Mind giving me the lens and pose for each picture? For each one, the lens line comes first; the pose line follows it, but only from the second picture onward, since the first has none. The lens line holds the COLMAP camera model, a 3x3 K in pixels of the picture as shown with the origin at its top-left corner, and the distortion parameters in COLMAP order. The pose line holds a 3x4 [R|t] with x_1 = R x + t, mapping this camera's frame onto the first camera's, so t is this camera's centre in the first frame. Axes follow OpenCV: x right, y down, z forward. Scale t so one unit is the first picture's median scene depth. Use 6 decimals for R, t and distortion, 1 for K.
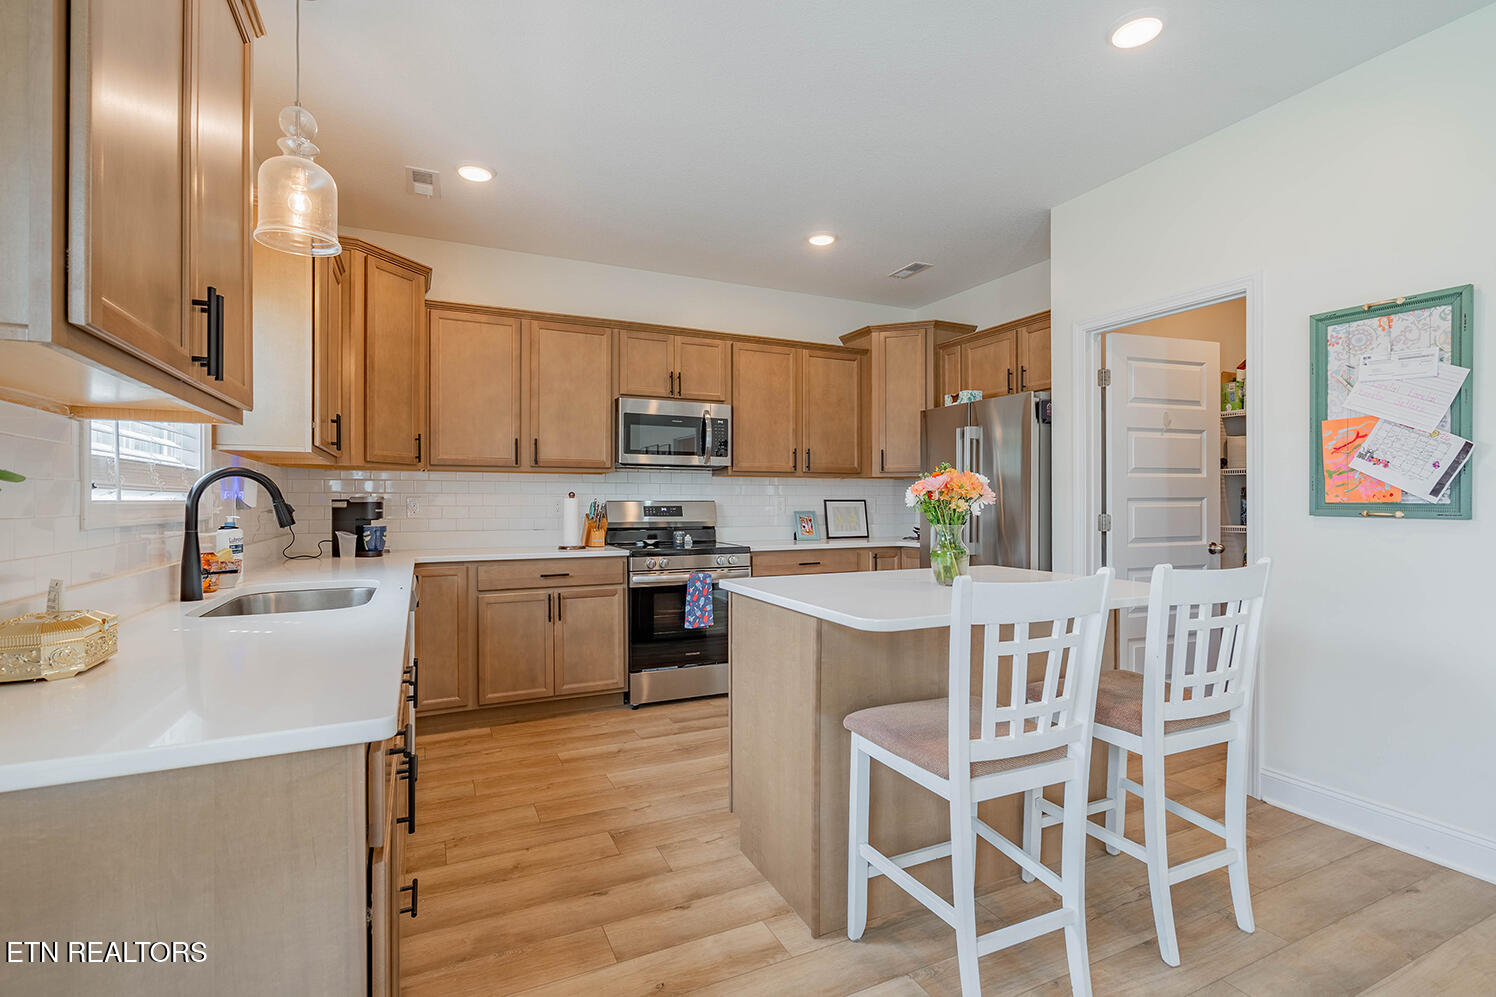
lens RADIAL K [[688.4, 0, 746.8], [0, 688.4, 495.3], [0, 0, 1]] dist [-0.002429, 0.000847]
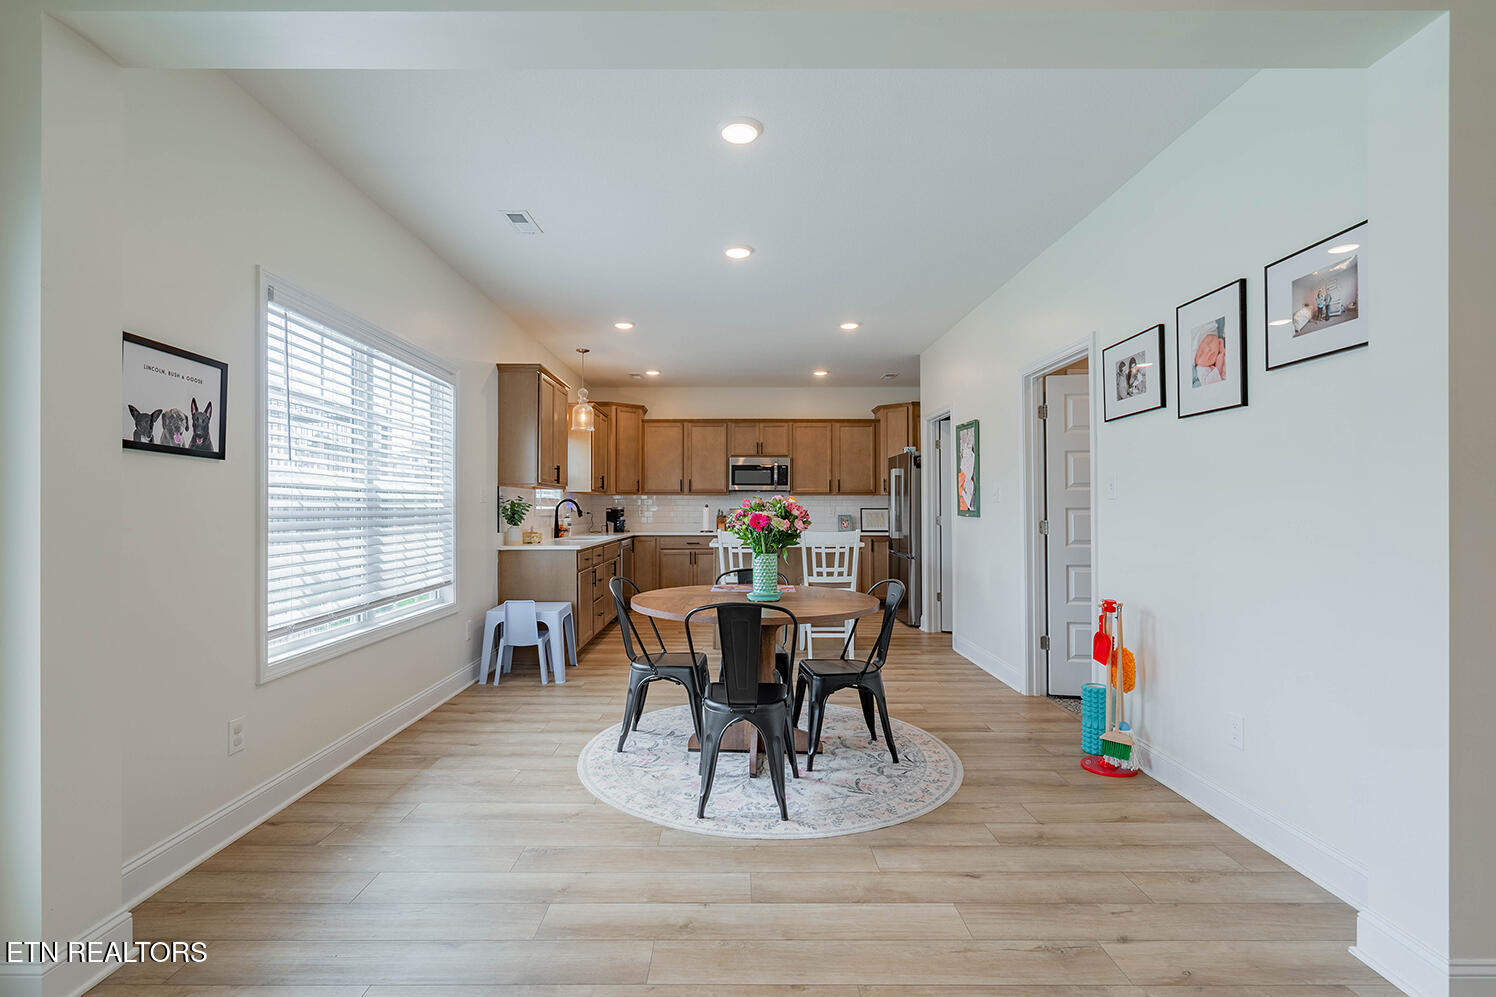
lens RADIAL K [[688.4, 0, 746.8], [0, 688.4, 495.3], [0, 0, 1]] dist [-0.002429, 0.000847]
pose [[0.912314, -0.007647, -0.409420, 0.702691], [0.002432, 0.999909, -0.013256, -0.004819], [0.409484, 0.011098, 0.912250, -0.836418]]
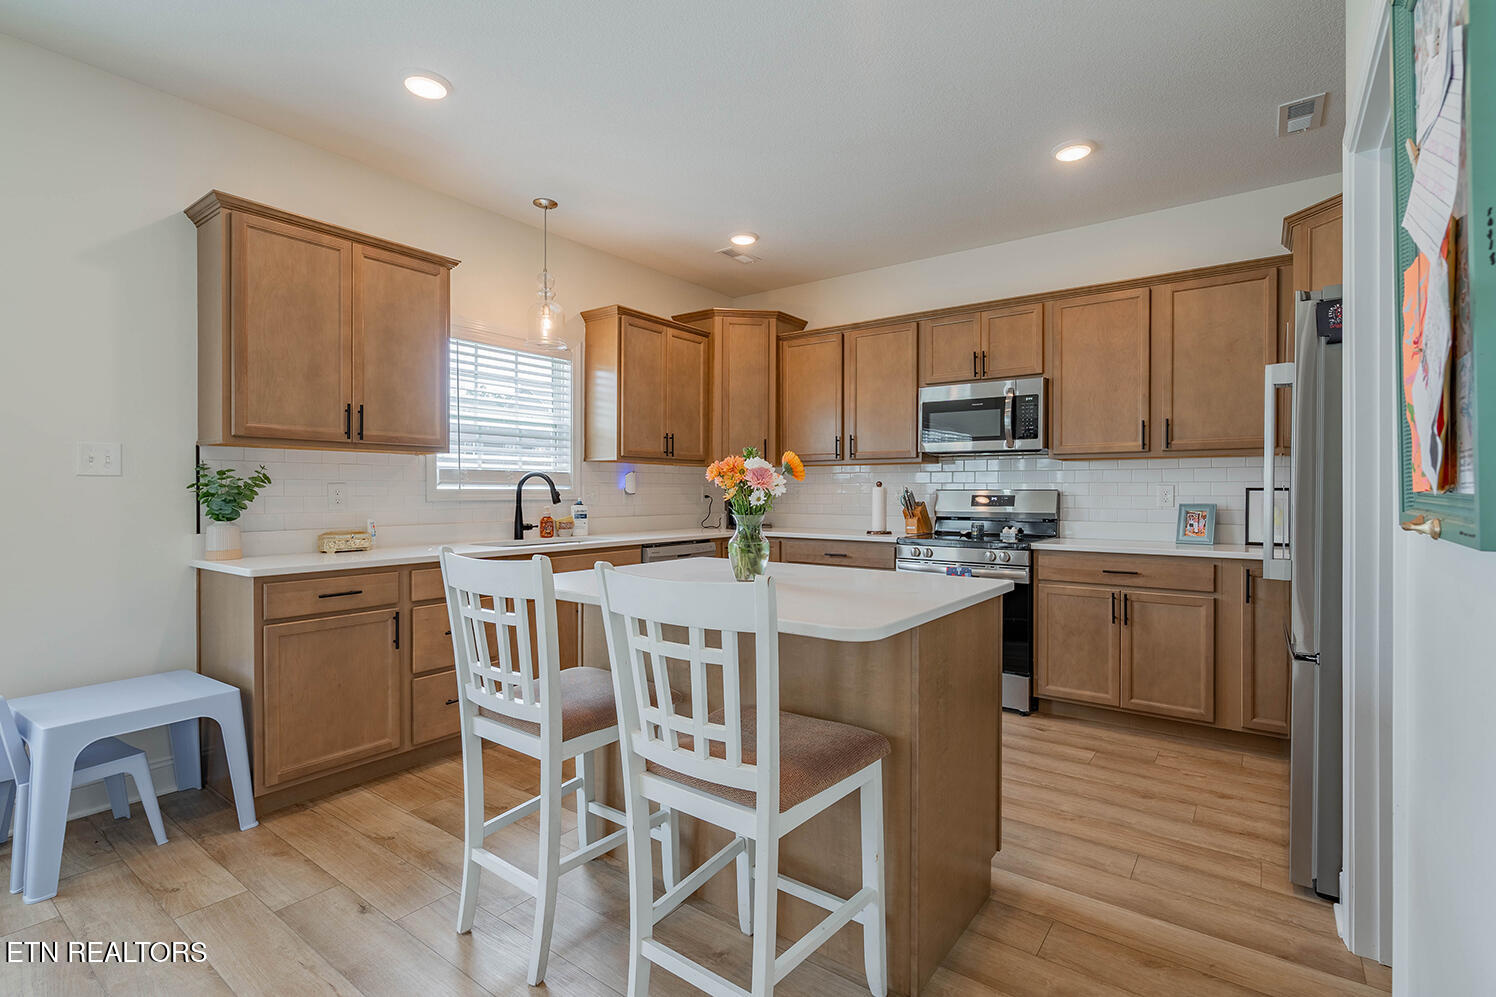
lens RADIAL K [[701.1, 0, 761.7], [0, 701.1, 492.9], [0, 0, 1]] dist [0.002270, 0.000492]
pose [[0.479918, 0.004686, -0.877301, 0.632436], [0.006182, 0.999943, 0.008723, 0.002251], [0.877292, -0.009610, 0.479861, 0.306140]]
